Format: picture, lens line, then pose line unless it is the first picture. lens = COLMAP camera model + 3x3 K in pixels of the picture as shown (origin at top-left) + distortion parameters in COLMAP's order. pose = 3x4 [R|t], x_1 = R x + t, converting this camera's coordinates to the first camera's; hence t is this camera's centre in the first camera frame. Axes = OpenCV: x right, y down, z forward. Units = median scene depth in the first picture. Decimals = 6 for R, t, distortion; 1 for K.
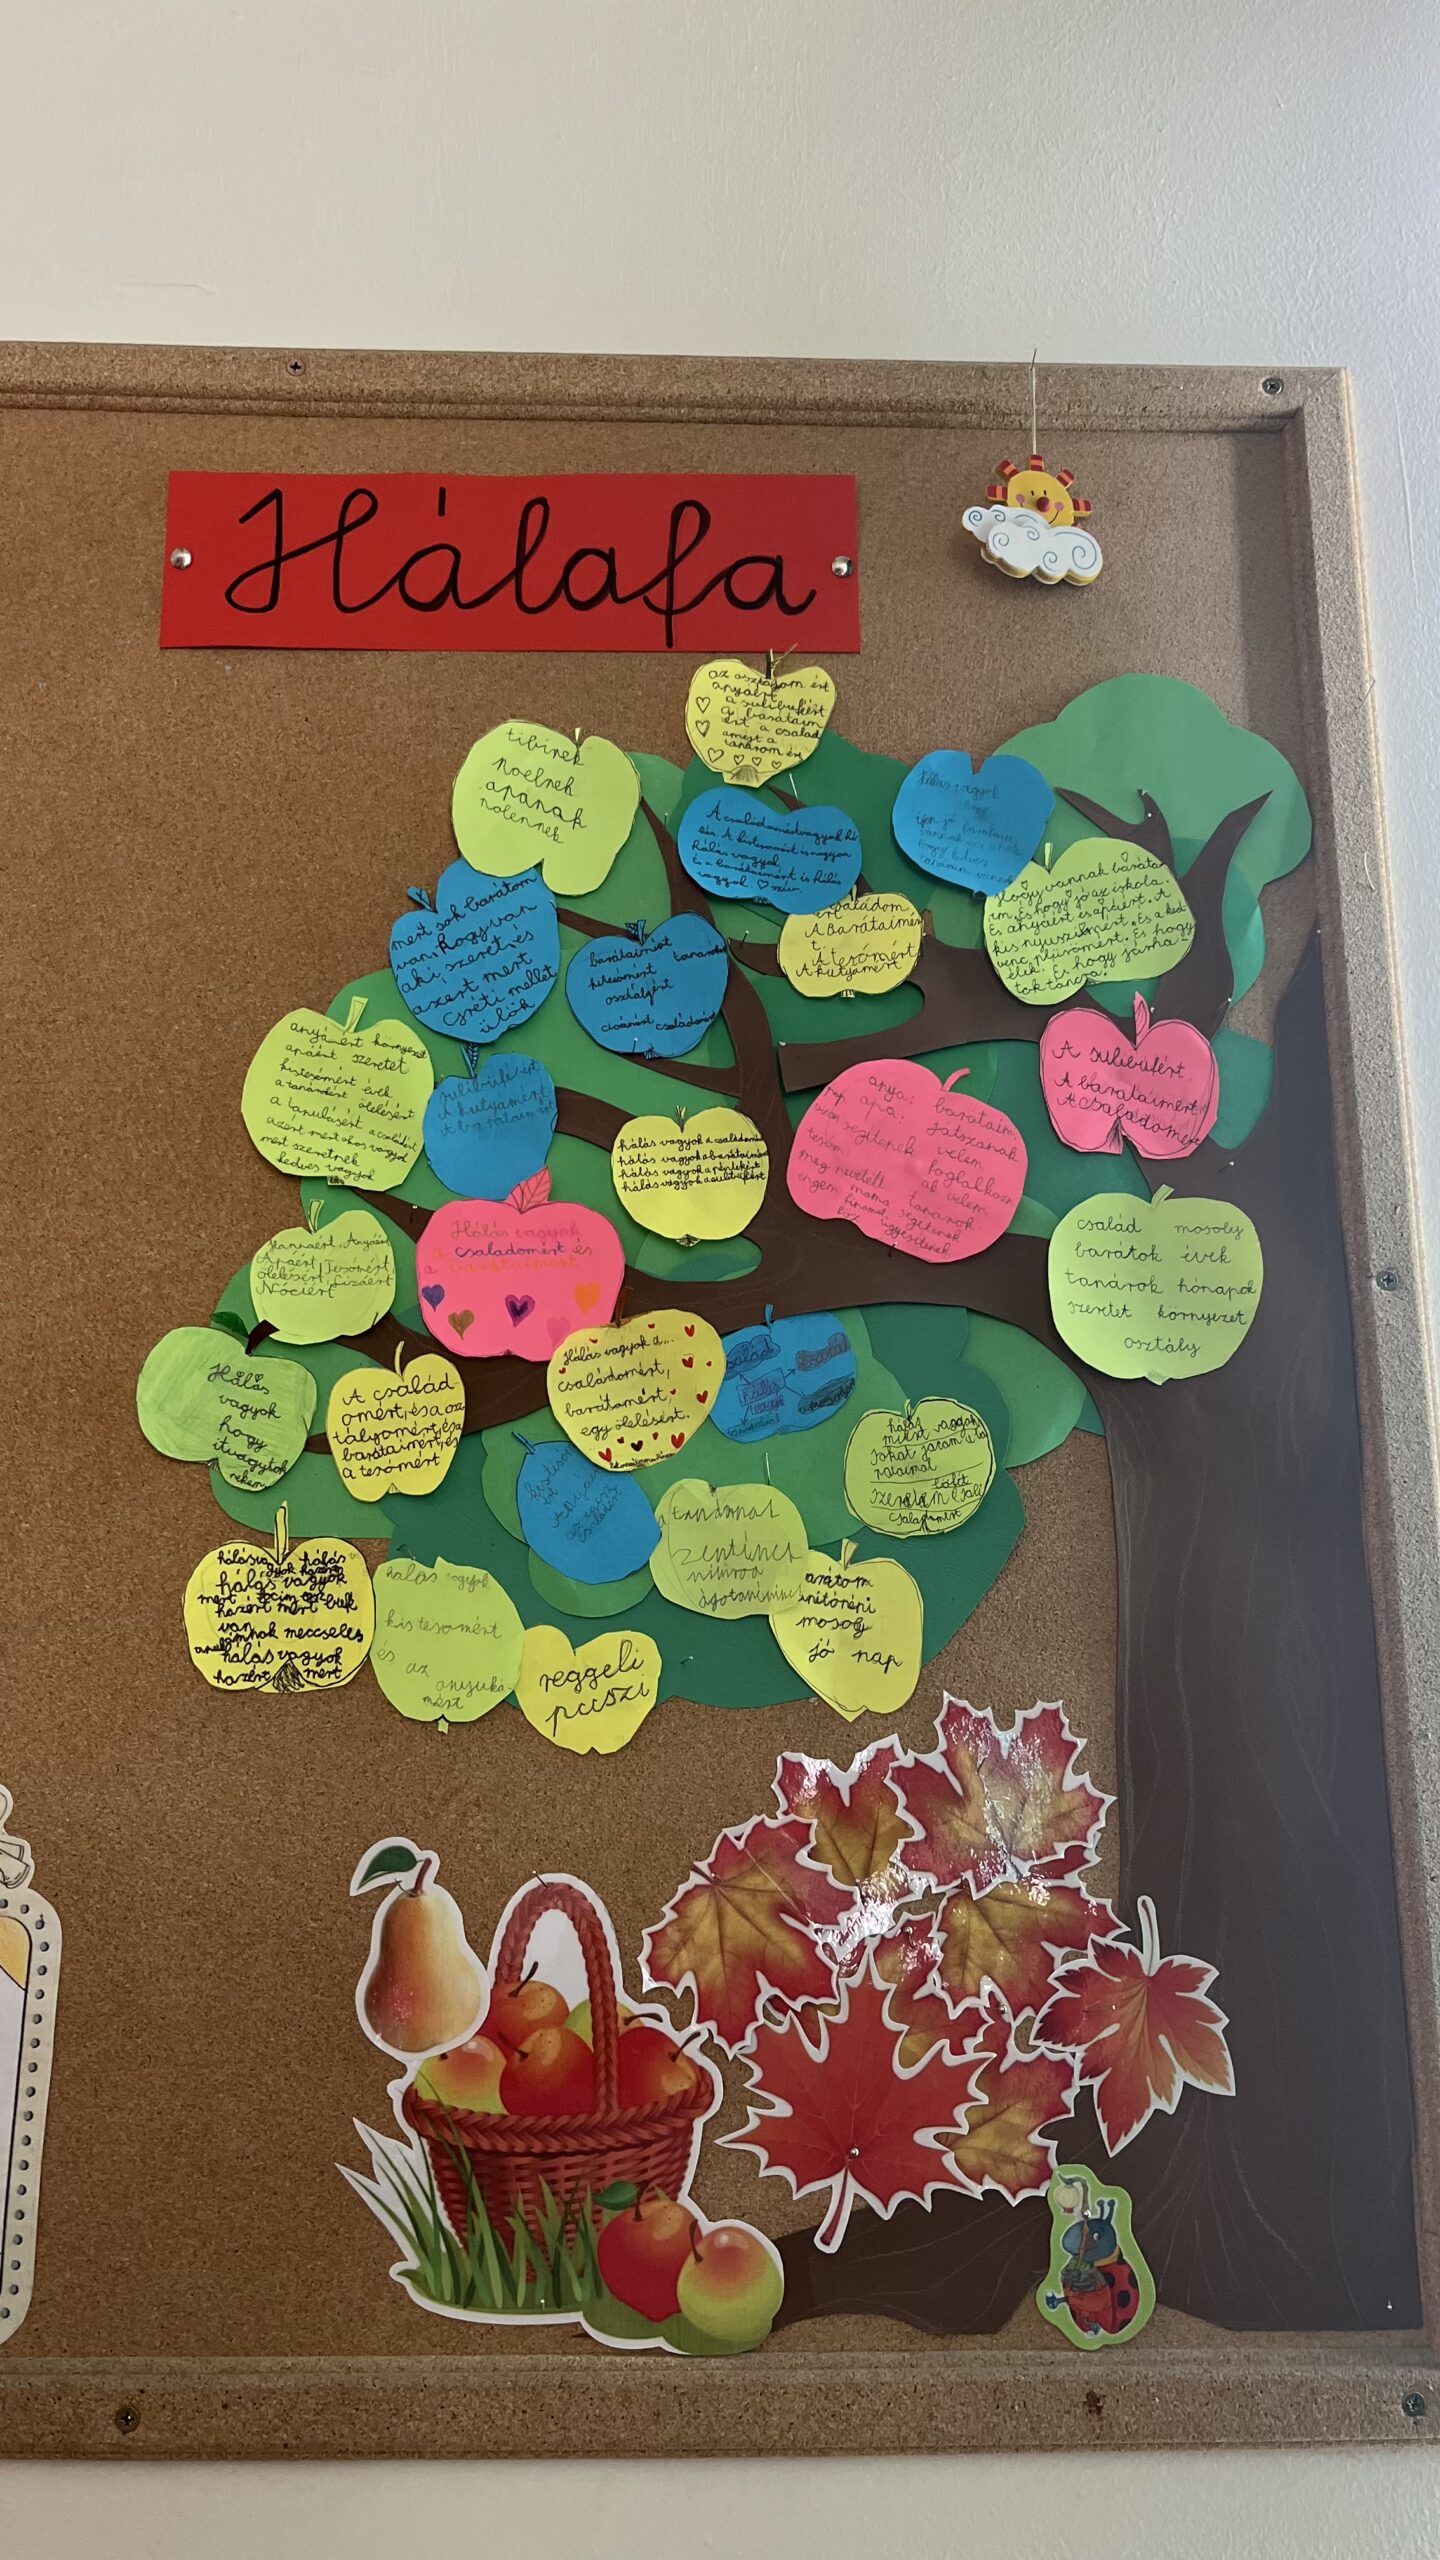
lens RADIAL K [[1992.8, 0, 713.8], [0, 1992.8, 1257.2], [0, 0, 1]] dist [0.046254, -0.060663]
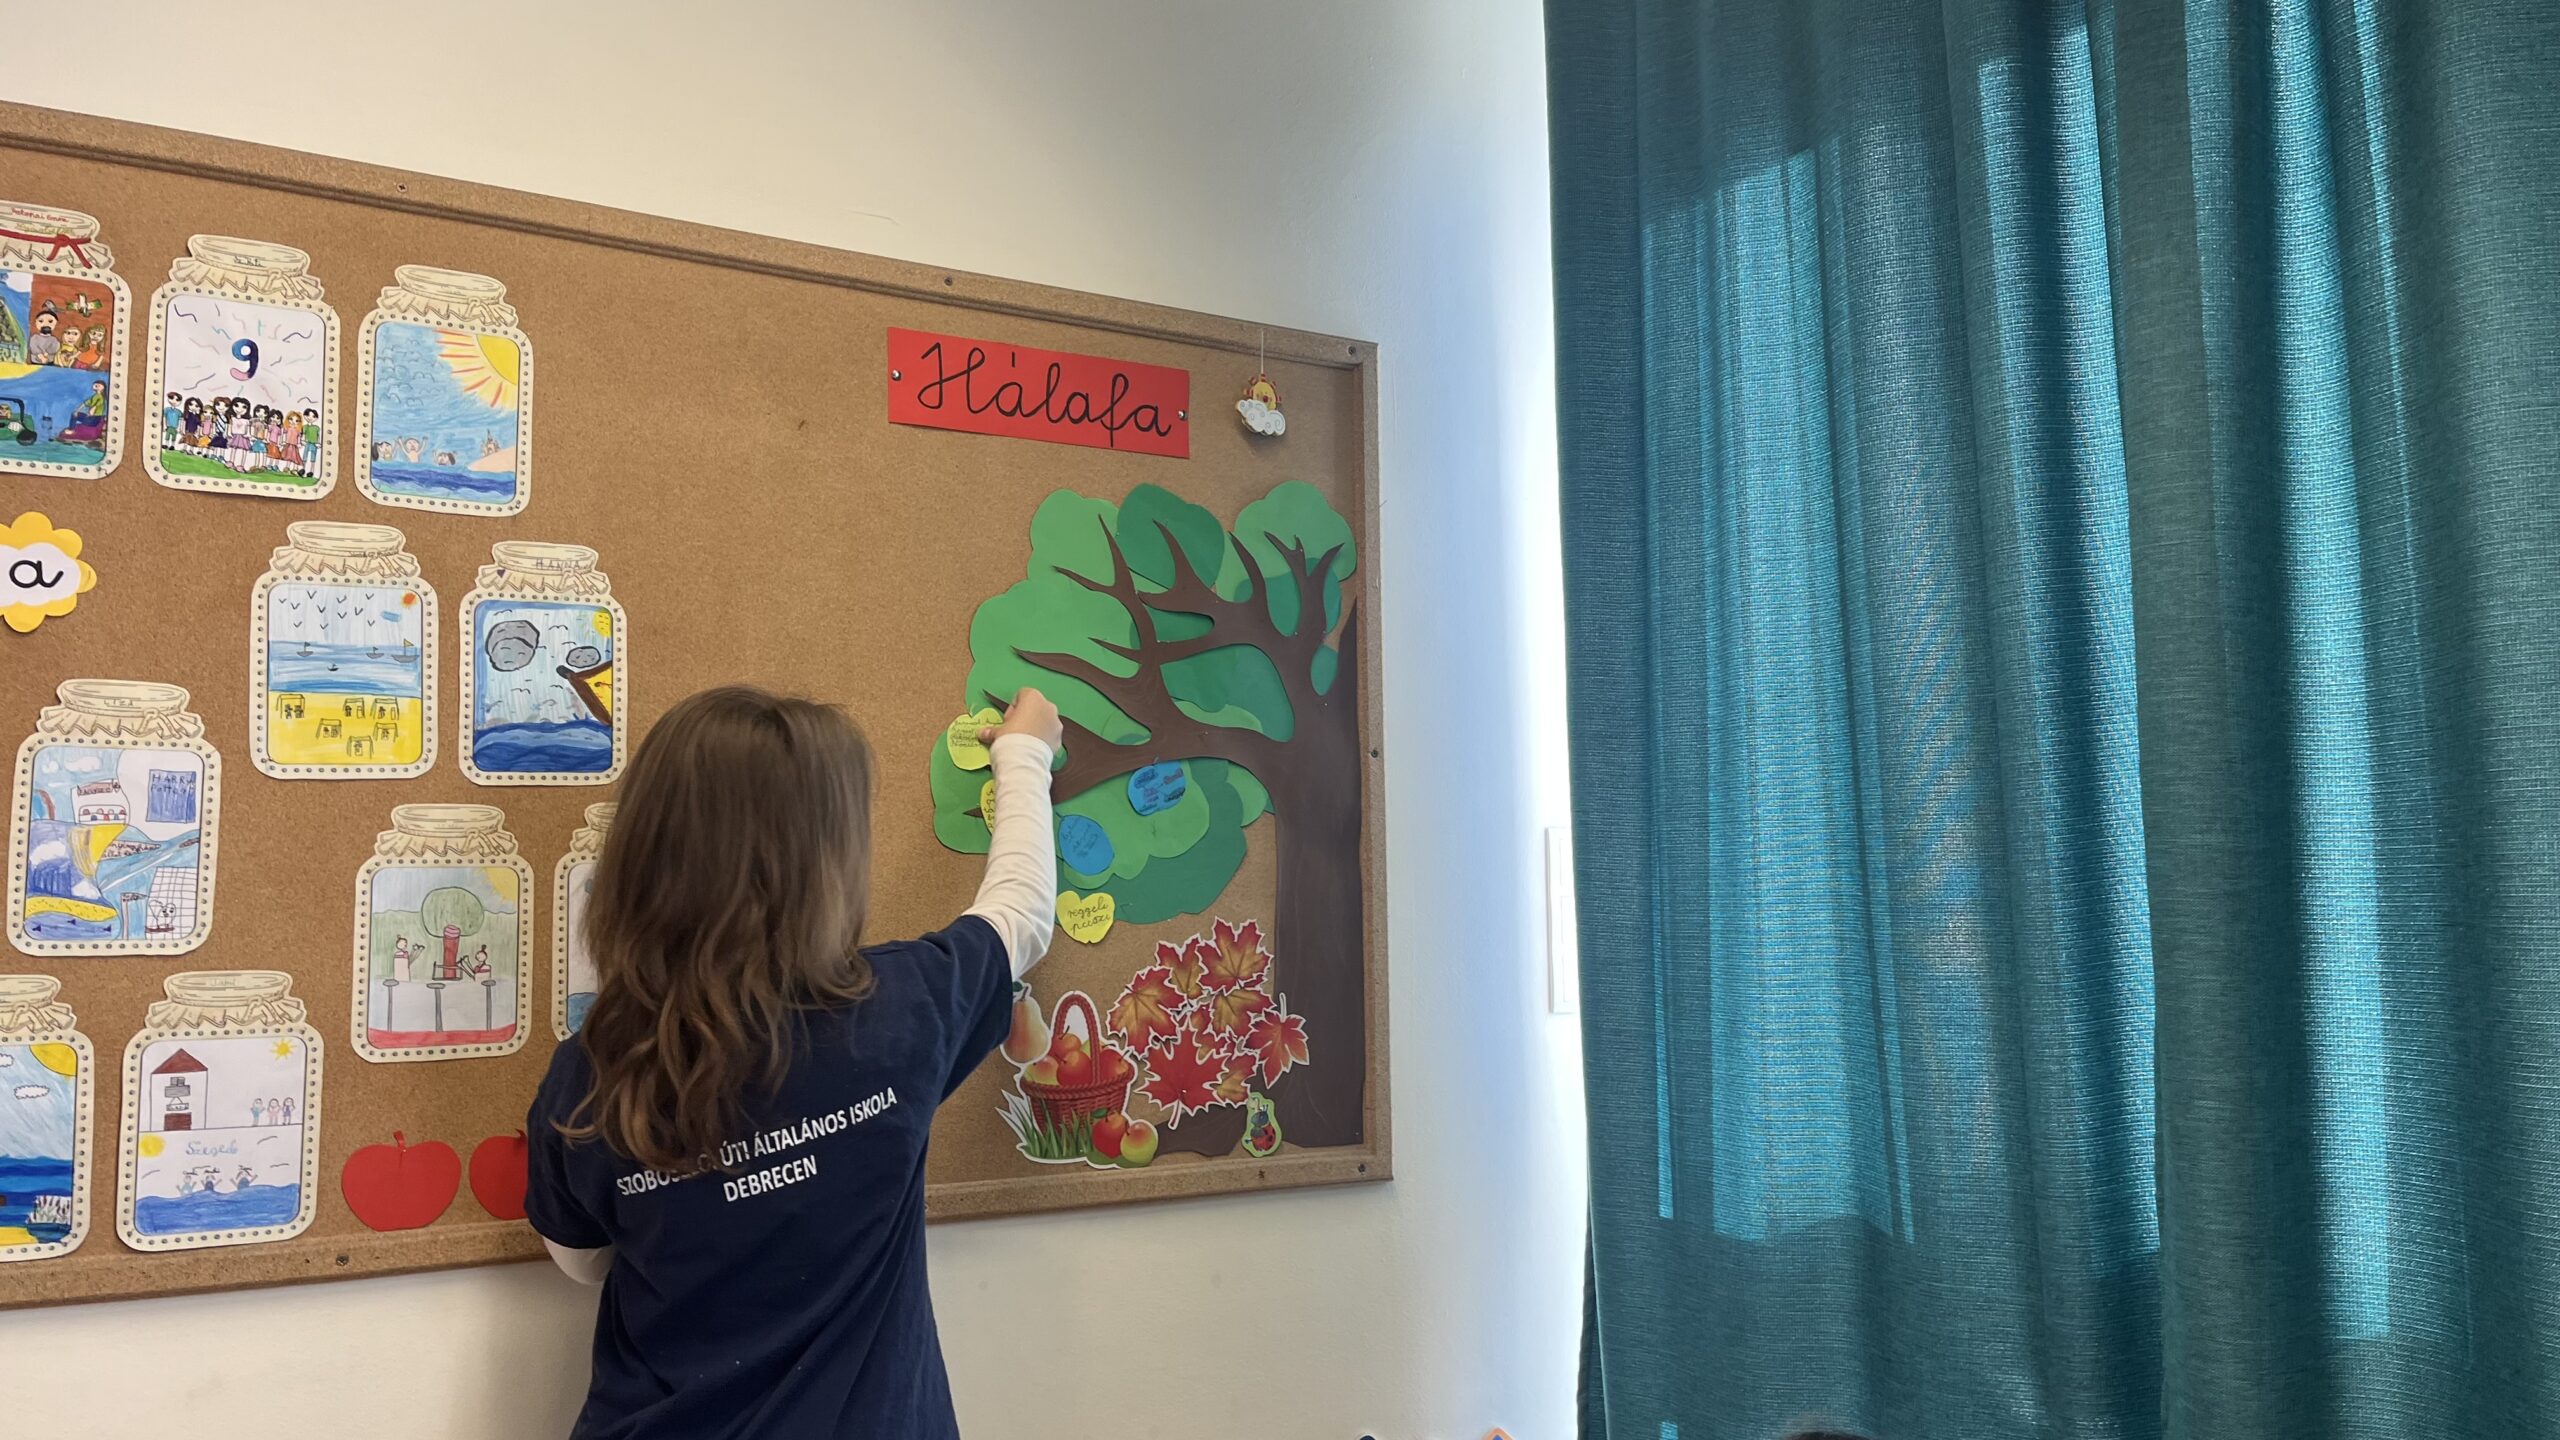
lens RADIAL K [[1992.8, 0, 1274.7], [0, 1992.8, 717.5], [0, 0, 1]] dist [0.046254, -0.060663]
pose [[0.869130, 0.040461, 0.492927, -1.027922], [-0.104759, 0.989095, 0.103523, -0.284244], [-0.483363, -0.141614, 0.863890, -1.113442]]
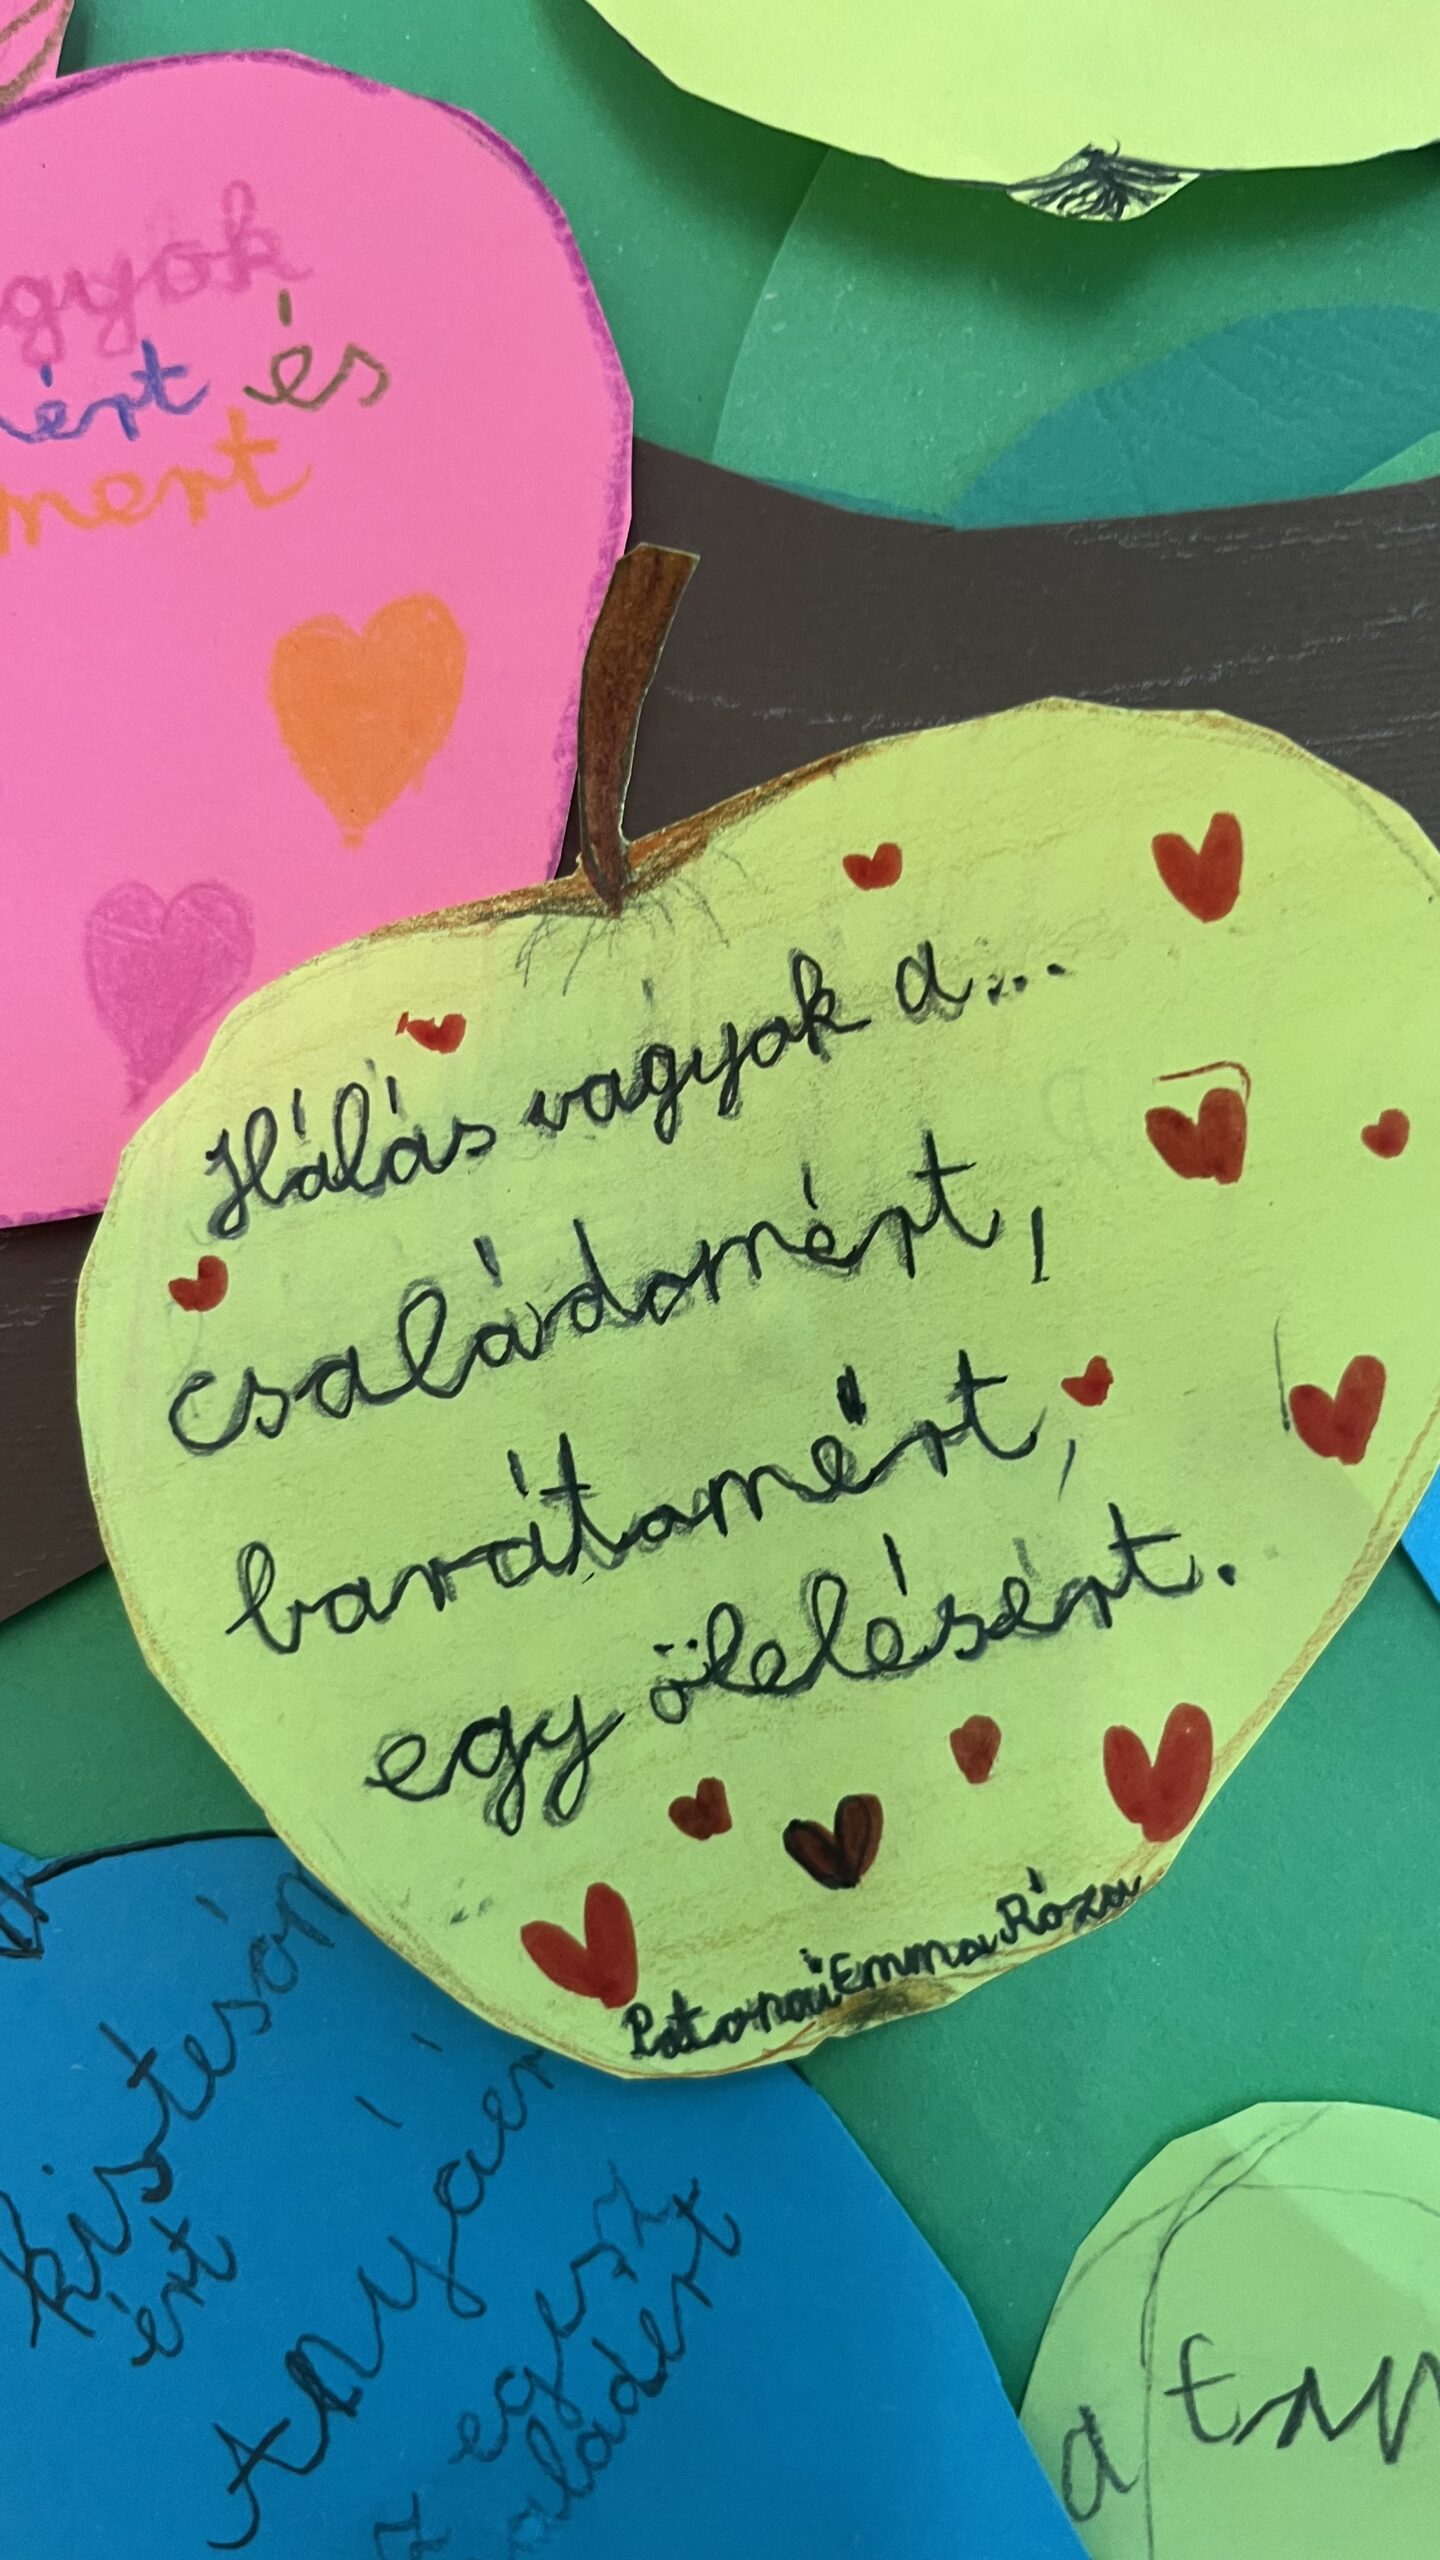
lens RADIAL K [[1992.8, 0, 718.3], [0, 1992.8, 1284.5], [0, 0, 1]] dist [0.046254, -0.060663]
pose [[0.993337, -0.075418, -0.087140, -0.032130], [0.084766, 0.990410, 0.109097, 0.046006], [0.078077, -0.115756, 0.990204, 0.876638]]
